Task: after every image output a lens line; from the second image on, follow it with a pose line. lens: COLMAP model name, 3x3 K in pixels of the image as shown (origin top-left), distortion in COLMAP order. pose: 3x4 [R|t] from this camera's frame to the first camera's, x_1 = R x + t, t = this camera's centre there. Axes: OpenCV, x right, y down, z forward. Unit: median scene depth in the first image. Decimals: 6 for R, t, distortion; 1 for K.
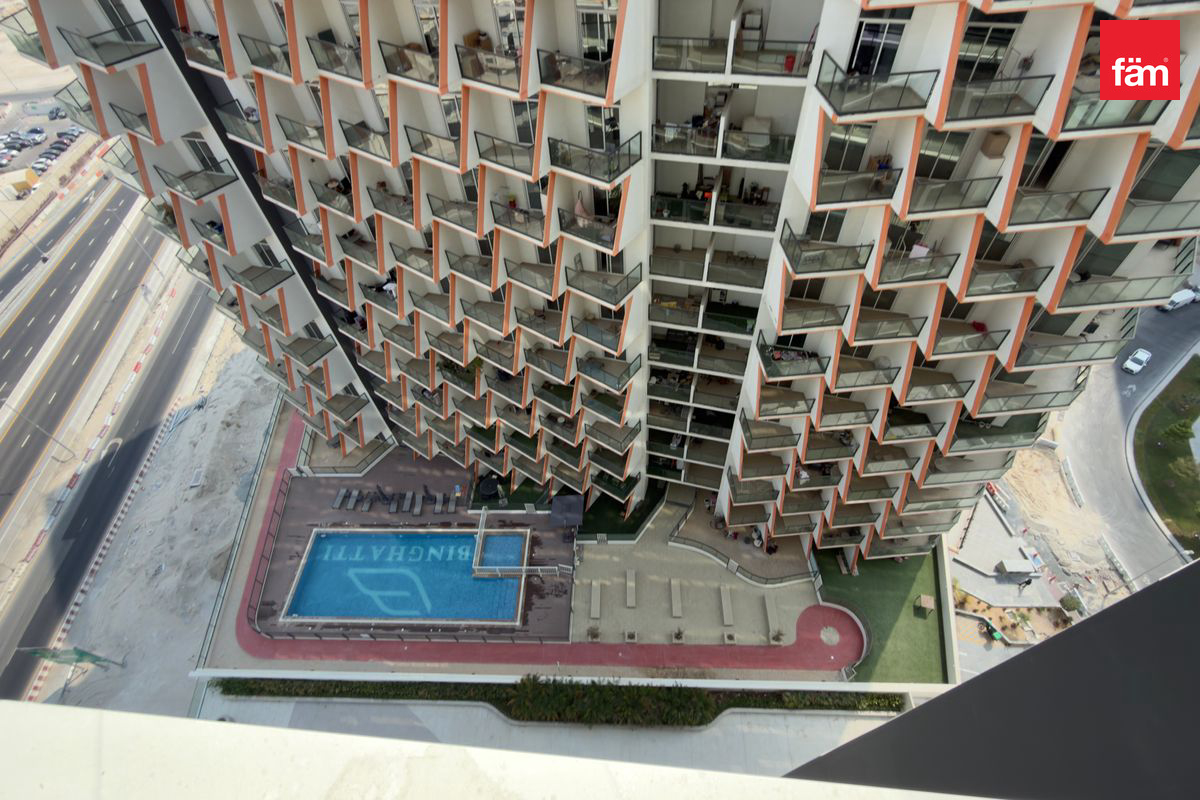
lens RADIAL K [[643.0, 0, 600.0], [0, 643.0, 400.0], [0, 0, 1]] dist [-0.000268, -0.000203]
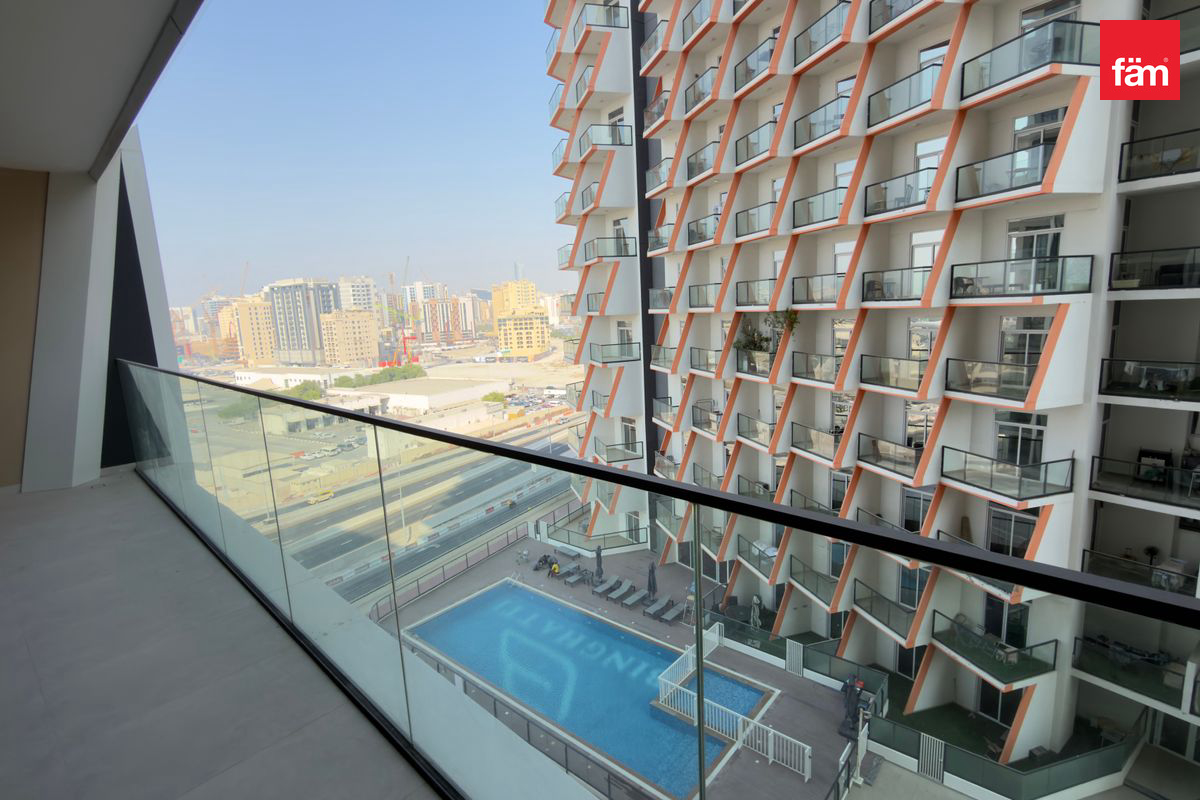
lens RADIAL K [[561.7, 0, 603.8], [0, 561.7, 399.6], [0, 0, 1]] dist [-0.000412, -0.000058]
pose [[0.787056, 0.108661, -0.607236, 0.016653], [-0.503198, 0.682502, -0.530079, 0.181365], [0.356841, 0.722762, 0.591845, 0.253456]]
